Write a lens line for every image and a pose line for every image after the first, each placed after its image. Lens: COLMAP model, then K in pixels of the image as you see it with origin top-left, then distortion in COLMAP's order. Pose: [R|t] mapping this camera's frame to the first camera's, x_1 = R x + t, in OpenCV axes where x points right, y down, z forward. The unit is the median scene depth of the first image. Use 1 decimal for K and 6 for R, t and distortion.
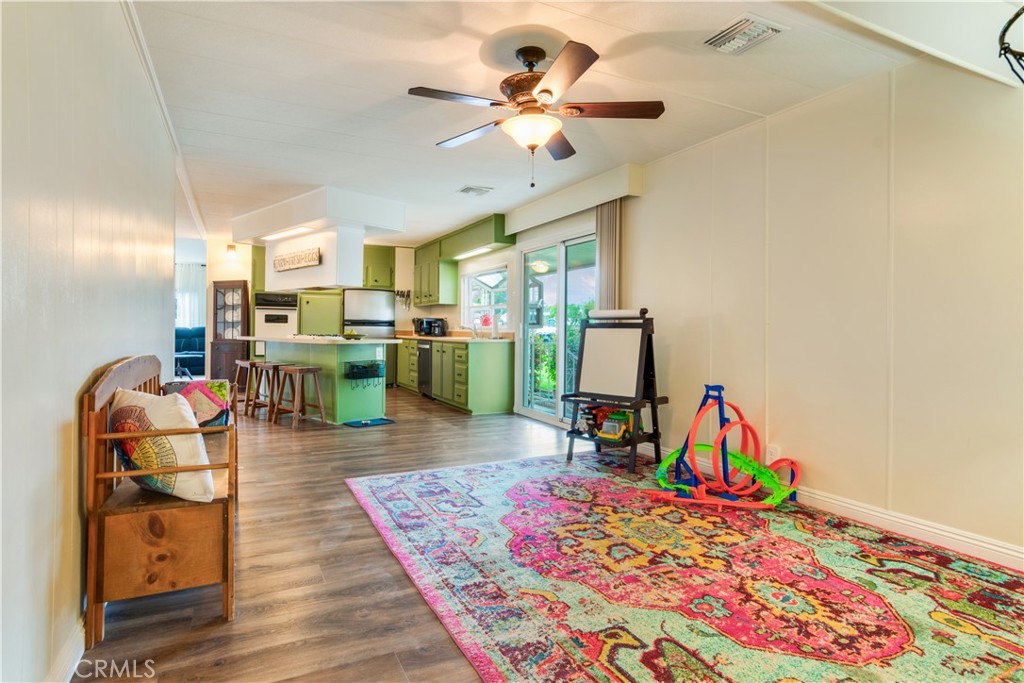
lens RADIAL K [[555.1, 0, 511.5], [0, 555.1, 328.9], [0, 0, 1]] dist [0.007109, -0.002547]
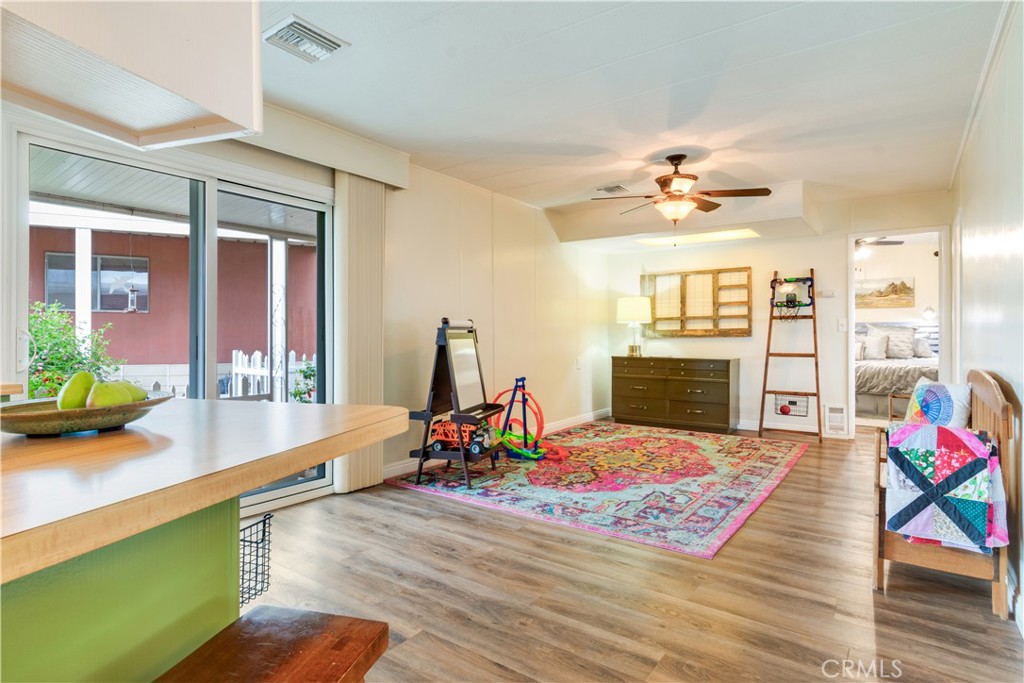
lens RADIAL K [[555.1, 0, 506.7], [0, 555.1, 333.7], [0, 0, 1]] dist [0.007109, -0.002547]
pose [[-0.466185, -0.008557, 0.884646, -1.030814], [-0.003967, 0.999963, 0.007582, -0.025842], [-0.884678, 0.000025, -0.466202, 2.000210]]
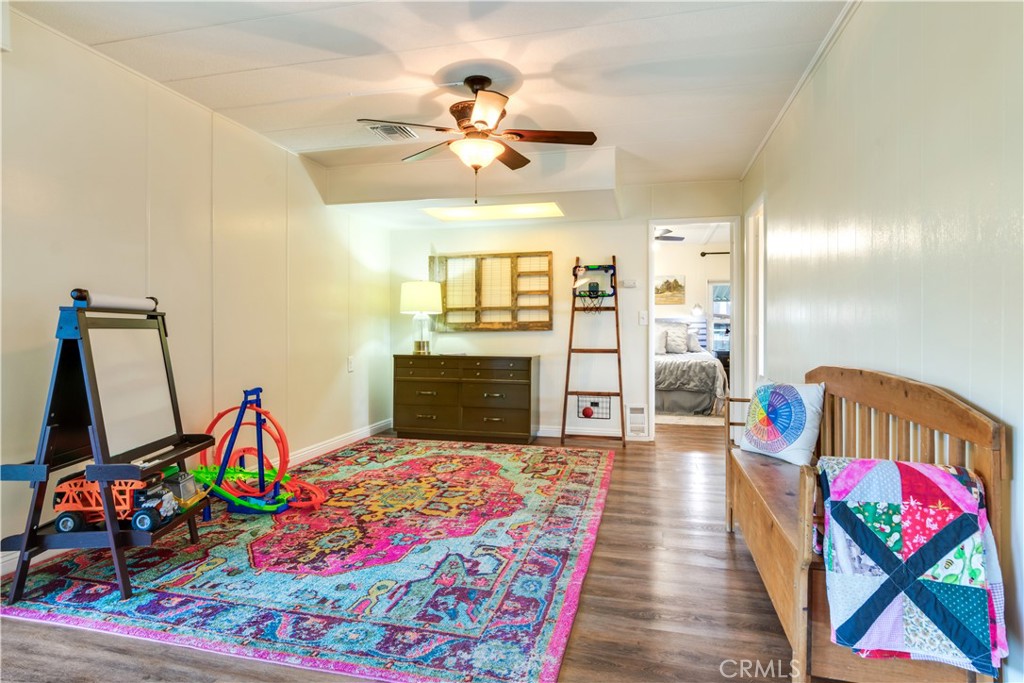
lens RADIAL K [[555.1, 0, 507.9], [0, 555.1, 328.9], [0, 0, 1]] dist [0.007109, -0.002547]
pose [[-0.759793, -0.007150, 0.650126, -0.690315], [-0.009297, 0.999957, 0.000133, -0.006777], [-0.650098, -0.005943, -0.759827, 1.701630]]
